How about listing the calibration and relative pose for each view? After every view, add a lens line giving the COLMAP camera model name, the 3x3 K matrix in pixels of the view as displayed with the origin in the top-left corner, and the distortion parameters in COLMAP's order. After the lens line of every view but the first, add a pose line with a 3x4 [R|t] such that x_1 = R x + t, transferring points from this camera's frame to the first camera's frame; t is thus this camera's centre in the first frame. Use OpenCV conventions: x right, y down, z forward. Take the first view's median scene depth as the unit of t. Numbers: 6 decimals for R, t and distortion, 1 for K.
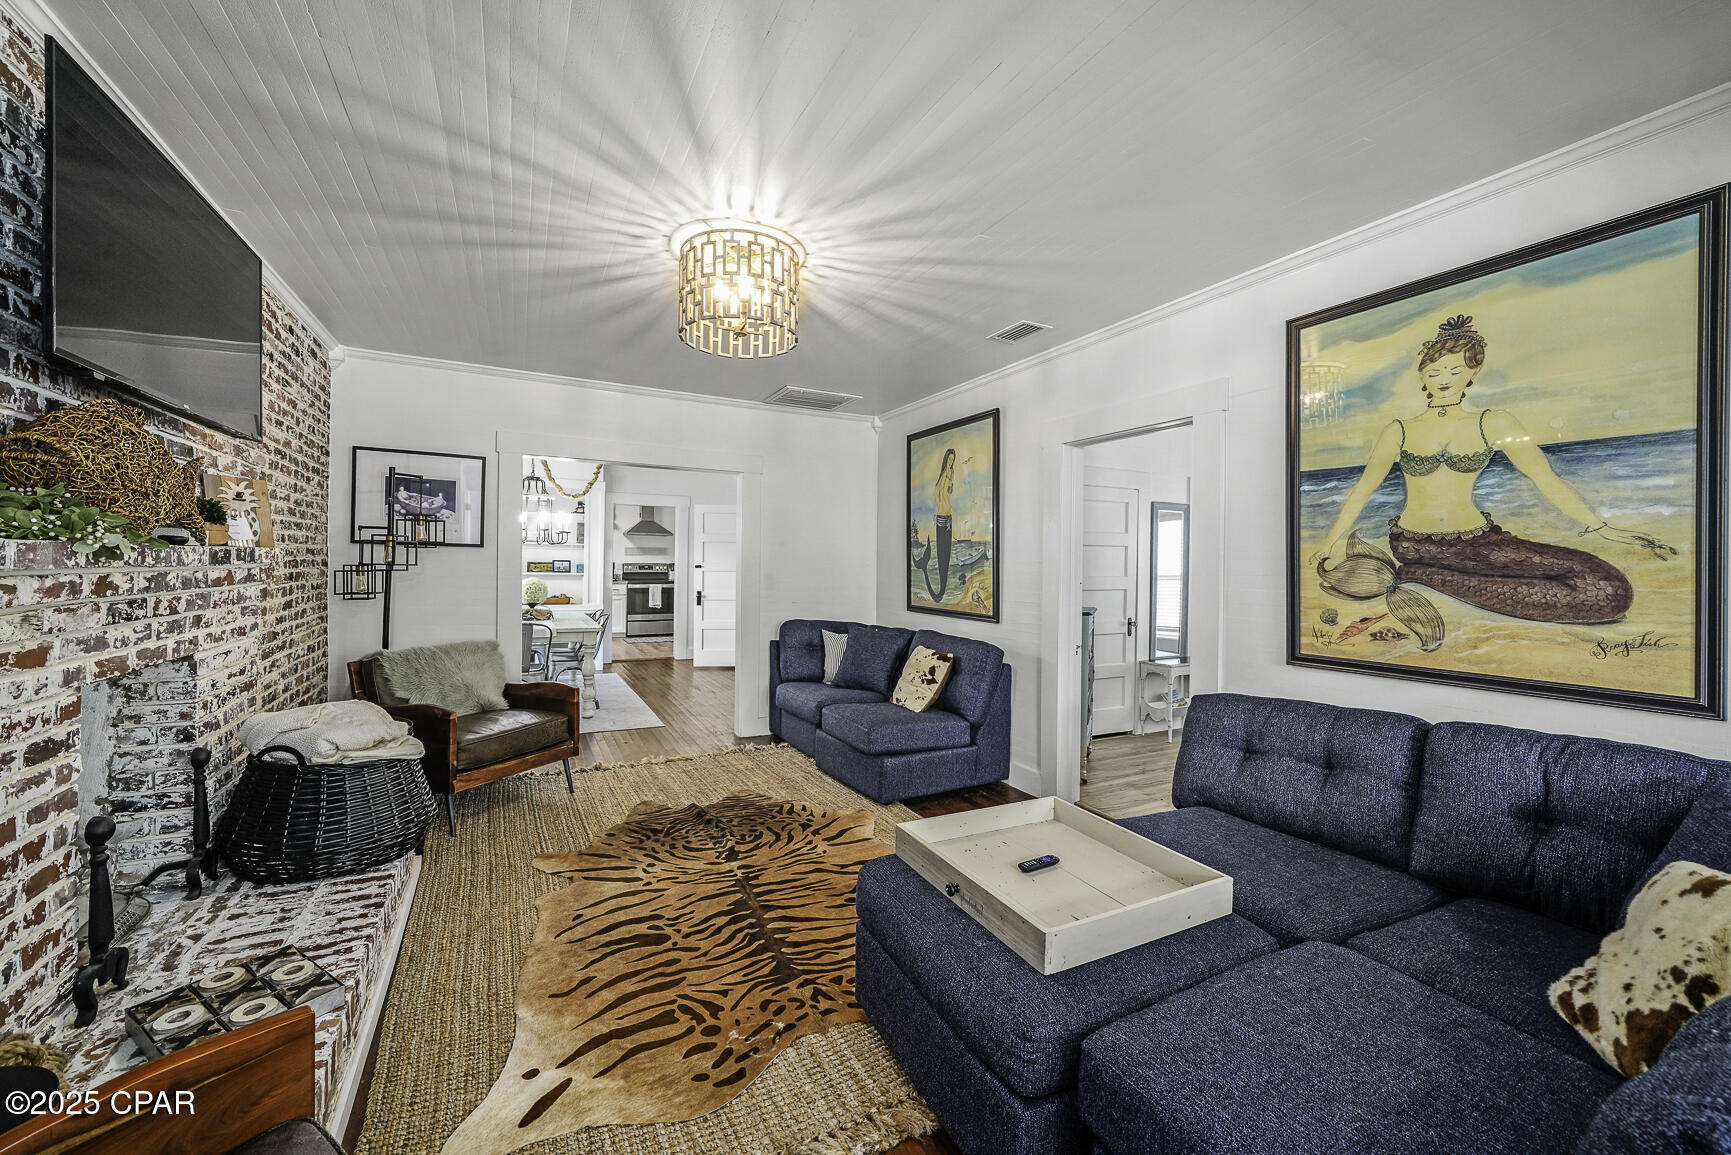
lens RADIAL K [[707.7, 0, 862.2], [0, 707.7, 568.2], [0, 0, 1]] dist [-0.018342, 0.003095]
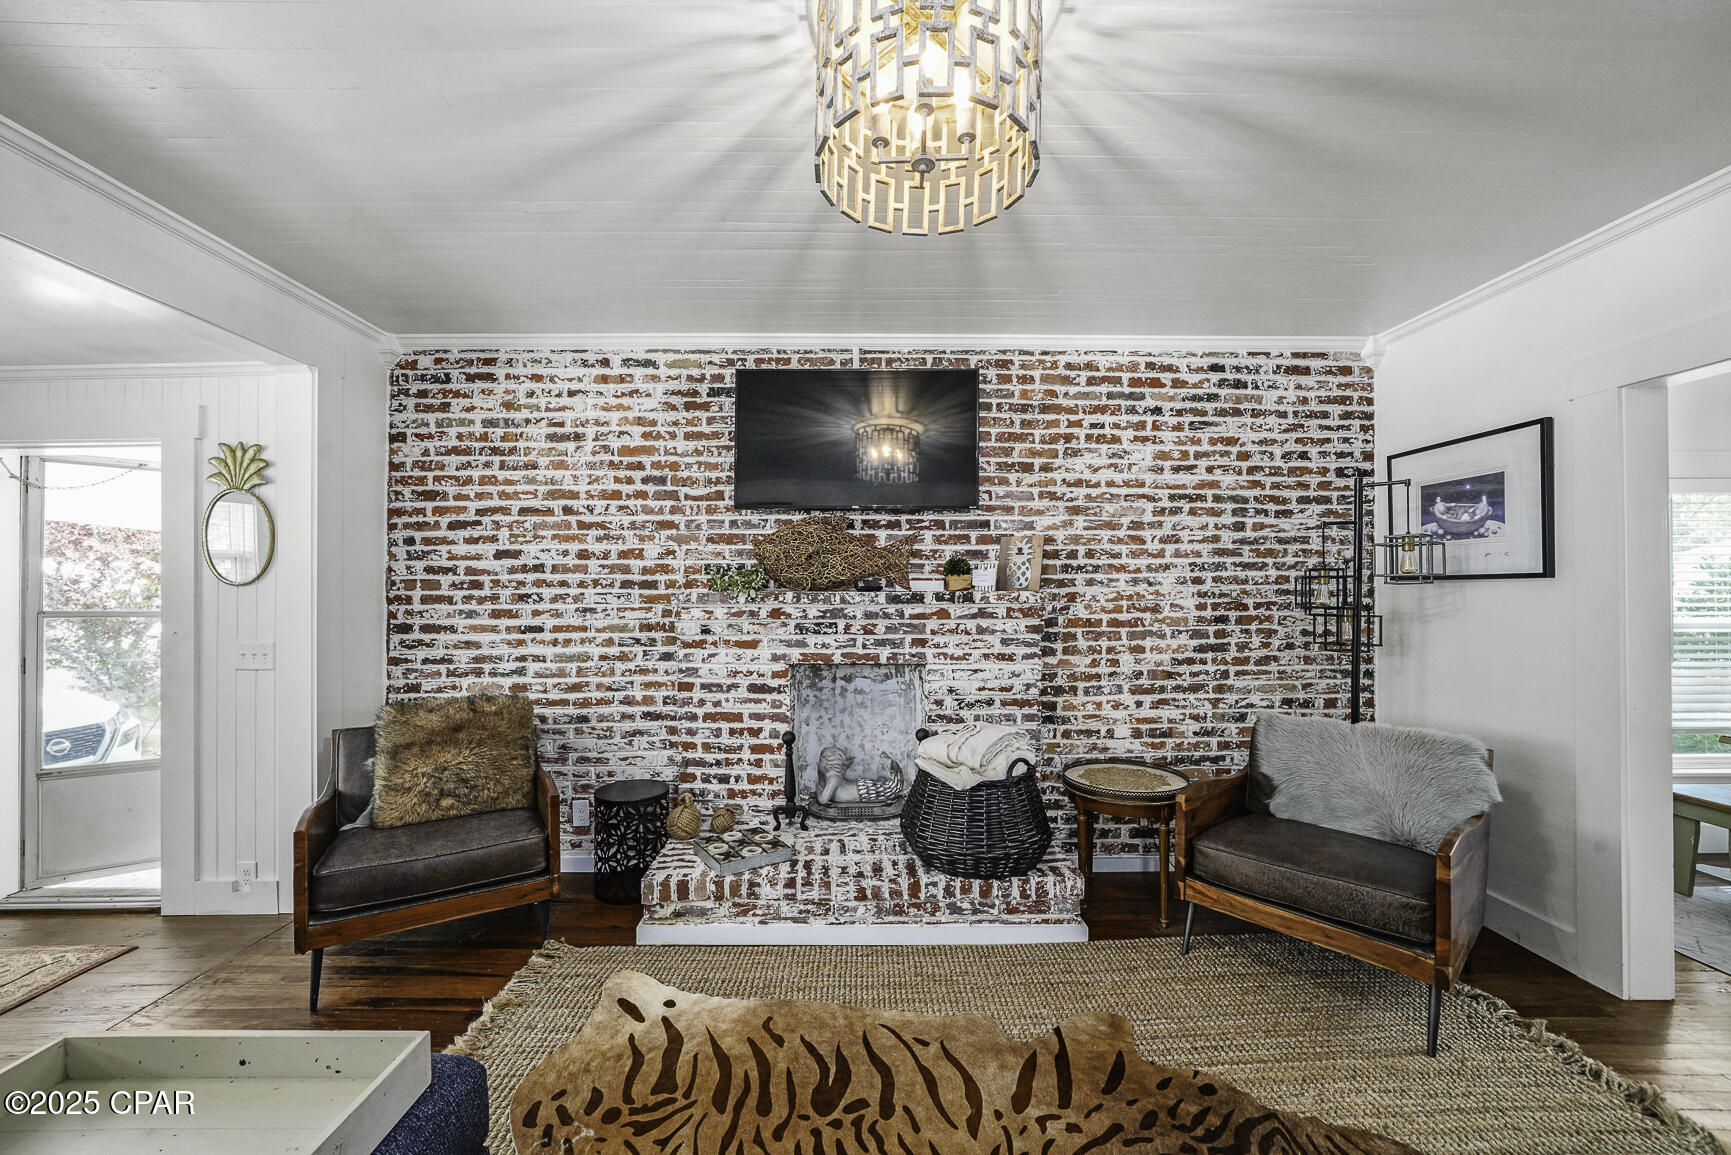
lens RADIAL K [[707.7, 0, 901.1], [0, 707.7, 592.9], [0, 0, 1]] dist [-0.018342, 0.003095]
pose [[-0.457005, -0.020023, -0.889239, 0.400159], [-0.013003, 0.999790, -0.015829, -0.004529], [0.889369, 0.004328, -0.457169, 1.627849]]
